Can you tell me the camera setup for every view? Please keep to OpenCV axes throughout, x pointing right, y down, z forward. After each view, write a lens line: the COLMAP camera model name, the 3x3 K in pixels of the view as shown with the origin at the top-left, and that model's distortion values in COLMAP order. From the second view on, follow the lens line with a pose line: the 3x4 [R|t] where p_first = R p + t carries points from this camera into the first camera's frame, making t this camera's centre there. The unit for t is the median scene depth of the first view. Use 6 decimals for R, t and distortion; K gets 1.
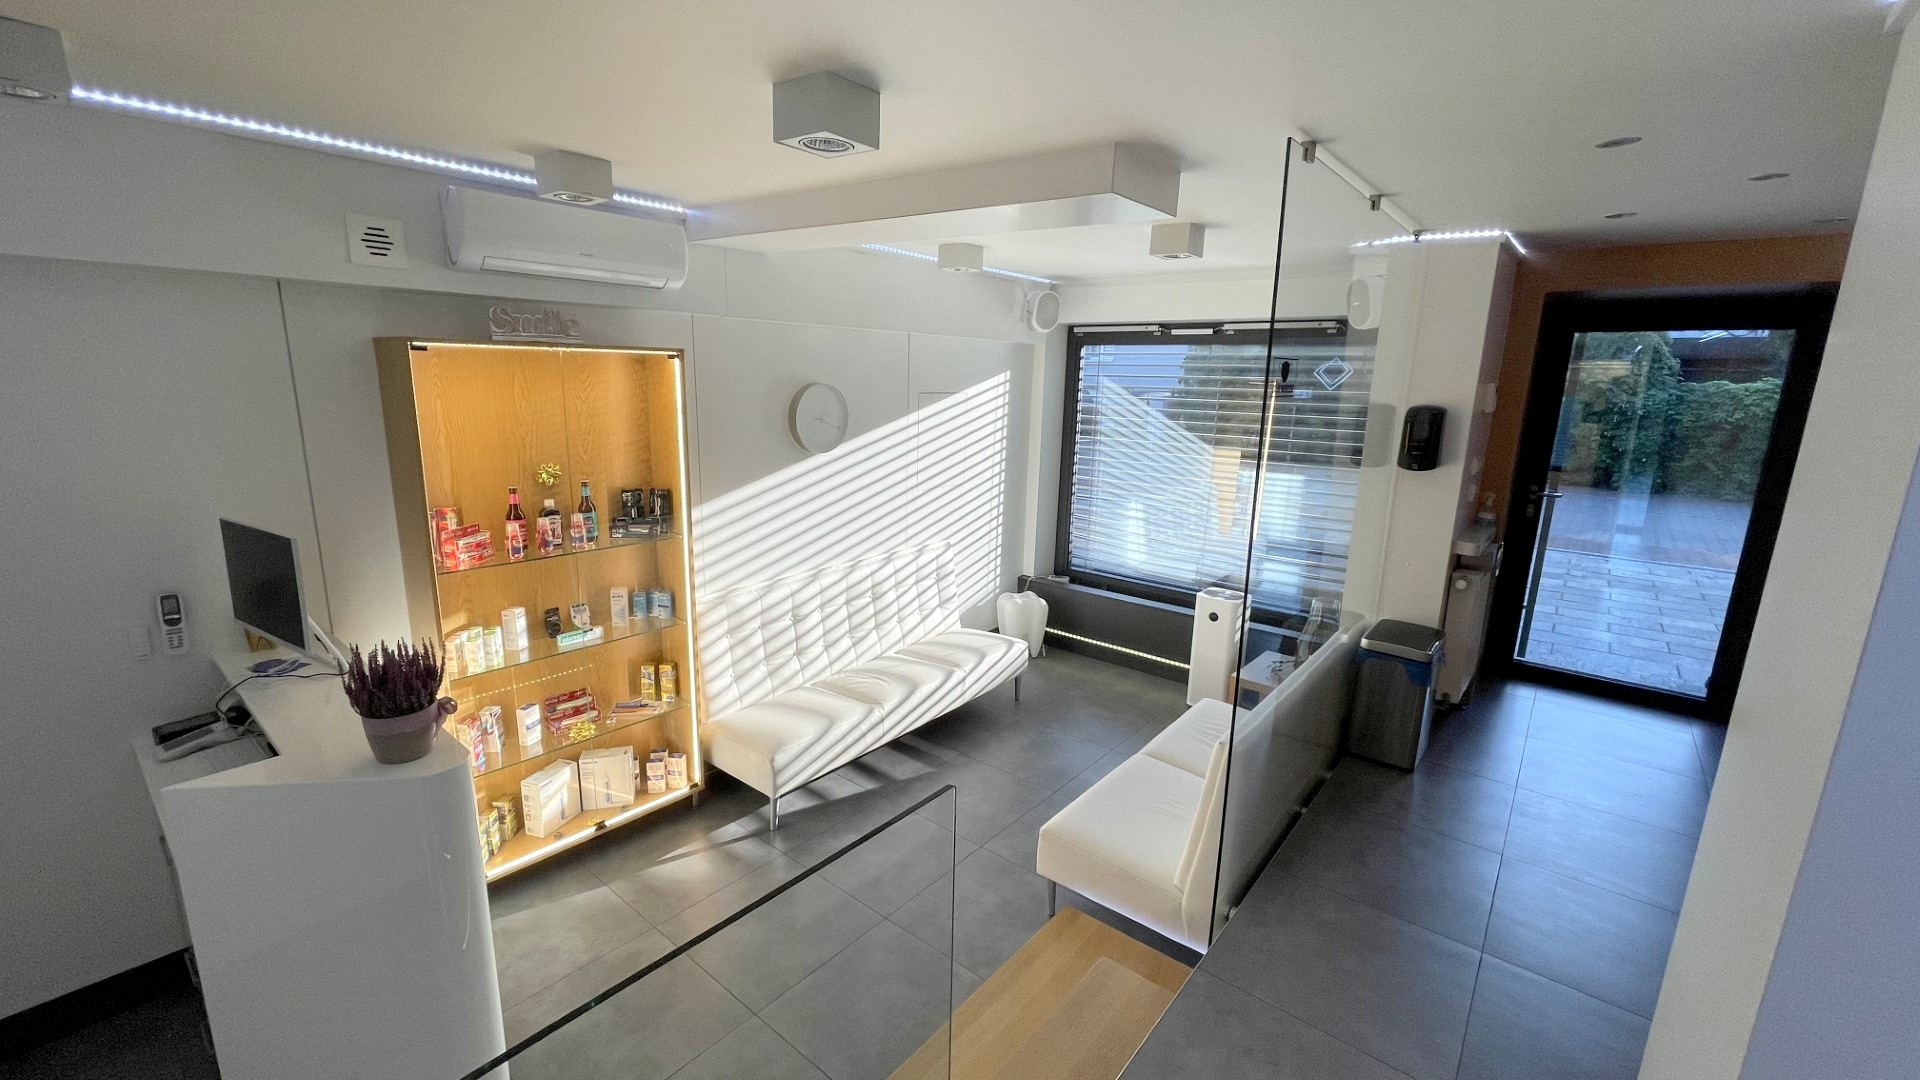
lens RADIAL K [[764.3, 0, 956.8], [0, 764.3, 534.7], [0, 0, 1]] dist [0.001201, 0.000103]
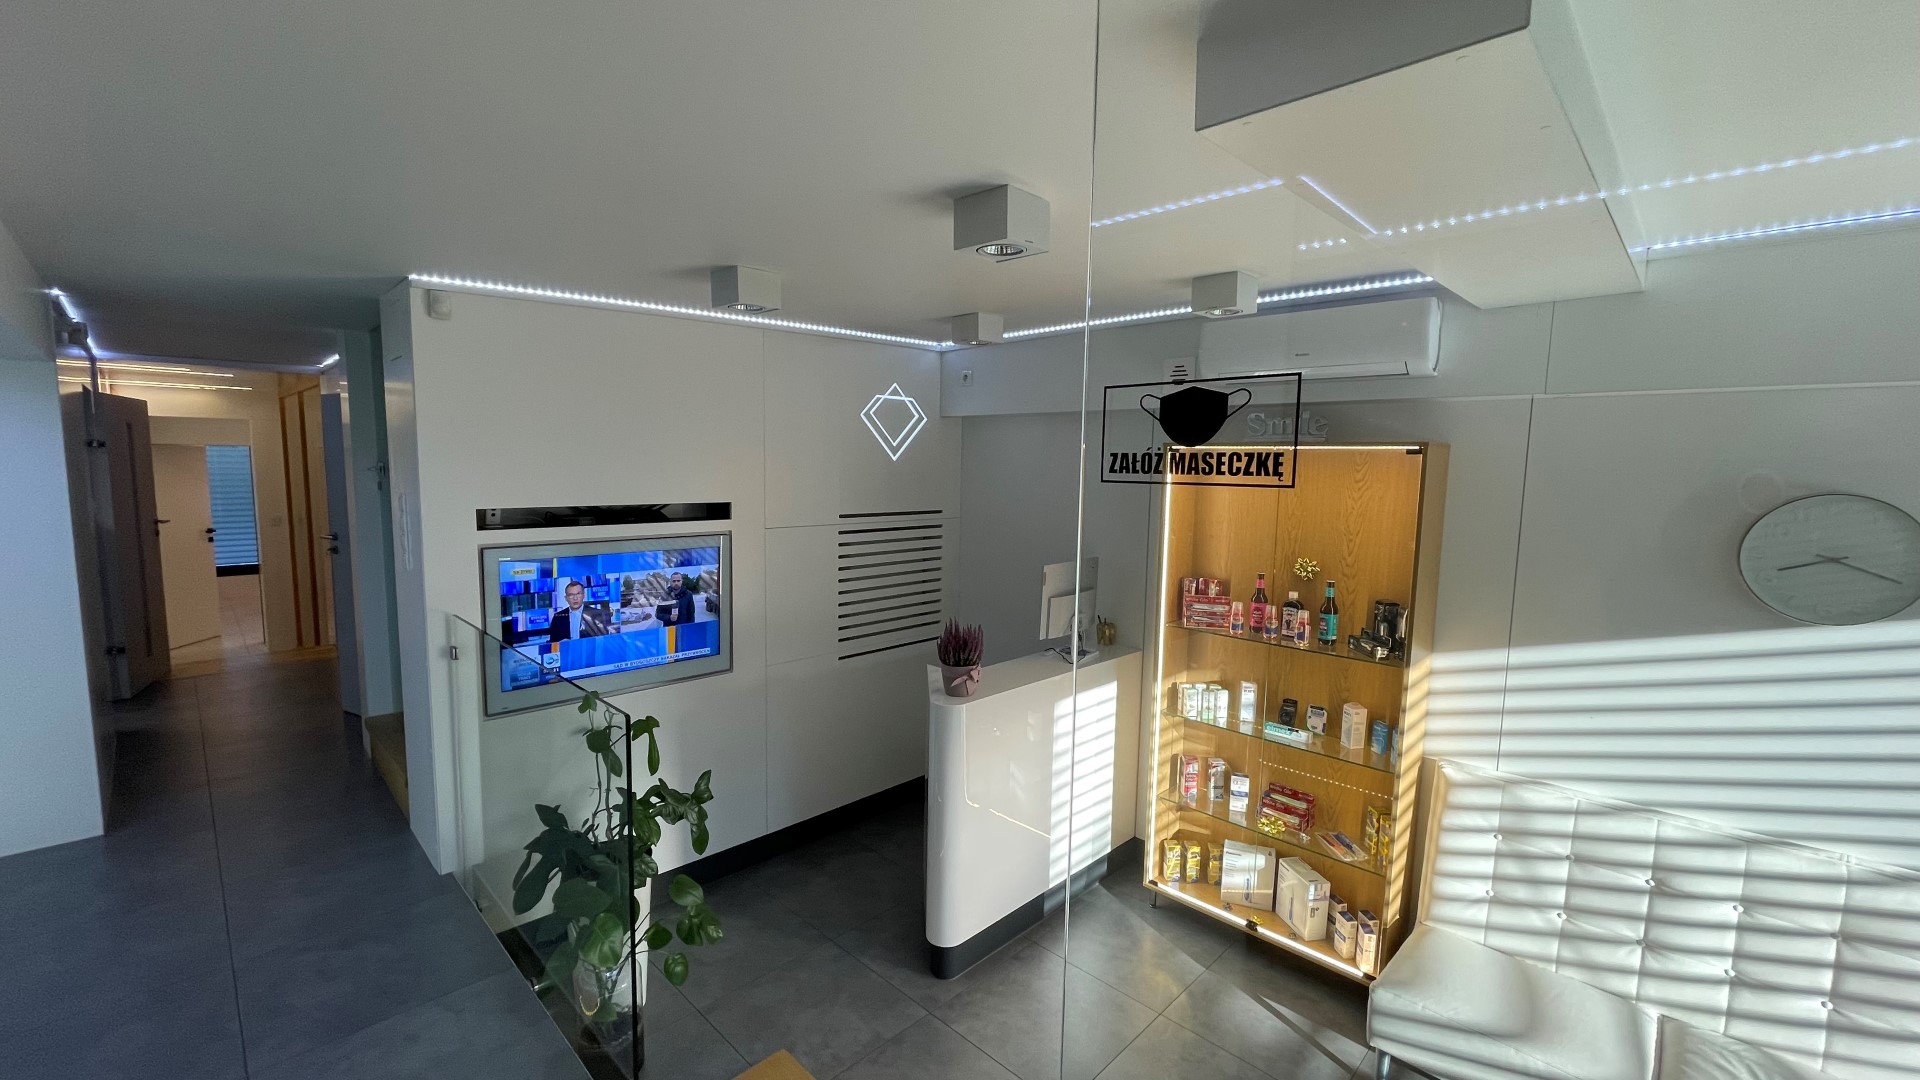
lens RADIAL K [[764.3, 0, 956.8], [0, 764.3, 534.7], [0, 0, 1]] dist [0.001201, 0.000103]
pose [[-0.068976, 0.075931, -0.994724, 0.423083], [-0.220429, 0.971295, 0.089428, -0.092897], [0.972961, 0.225435, -0.050258, 0.488365]]
